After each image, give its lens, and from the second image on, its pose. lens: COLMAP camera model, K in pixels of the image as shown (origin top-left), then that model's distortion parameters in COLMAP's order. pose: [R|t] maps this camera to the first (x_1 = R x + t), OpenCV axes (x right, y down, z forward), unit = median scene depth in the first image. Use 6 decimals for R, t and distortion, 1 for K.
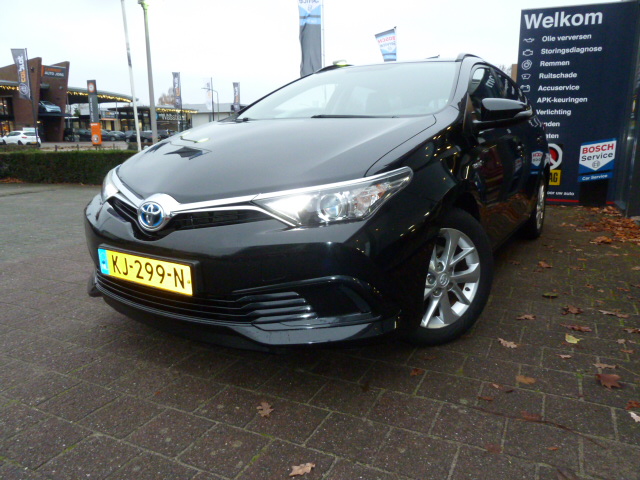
lens RADIAL K [[473.5, 0, 317.8], [0, 473.5, 228.3], [0, 0, 1]] dist [-0.026836, 0.001032]
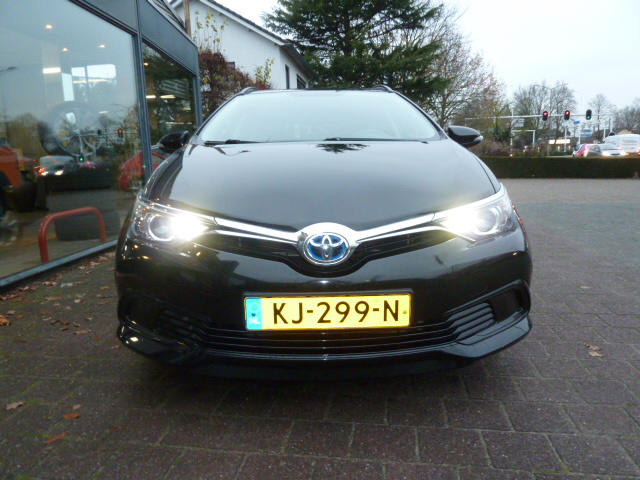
lens RADIAL K [[473.5, 0, 317.8], [0, 473.5, 228.3], [0, 0, 1]] dist [-0.026836, 0.001032]
pose [[0.844645, -0.089850, 0.527732, -0.798228], [0.117382, 0.992908, -0.018823, -0.047535], [-0.522299, 0.077845, 0.849202, 0.255788]]
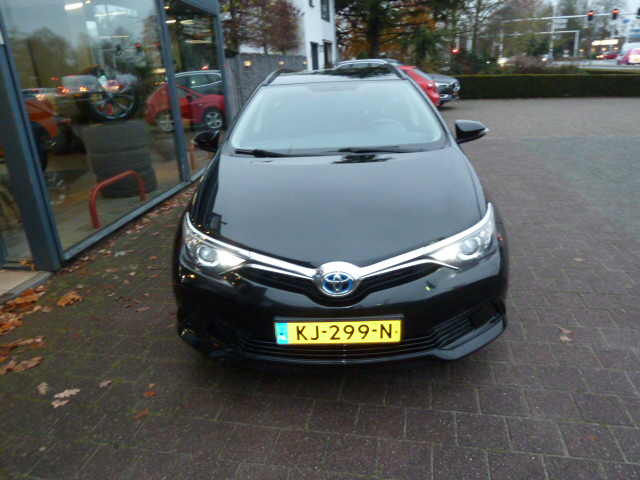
lens RADIAL K [[473.5, 0, 317.8], [0, 473.5, 228.3], [0, 0, 1]] dist [-0.026836, 0.001032]
pose [[0.870808, -0.191907, 0.452620, -0.847820], [0.139005, 0.979209, 0.147742, -0.317923], [-0.471562, -0.065739, 0.879379, 0.038954]]
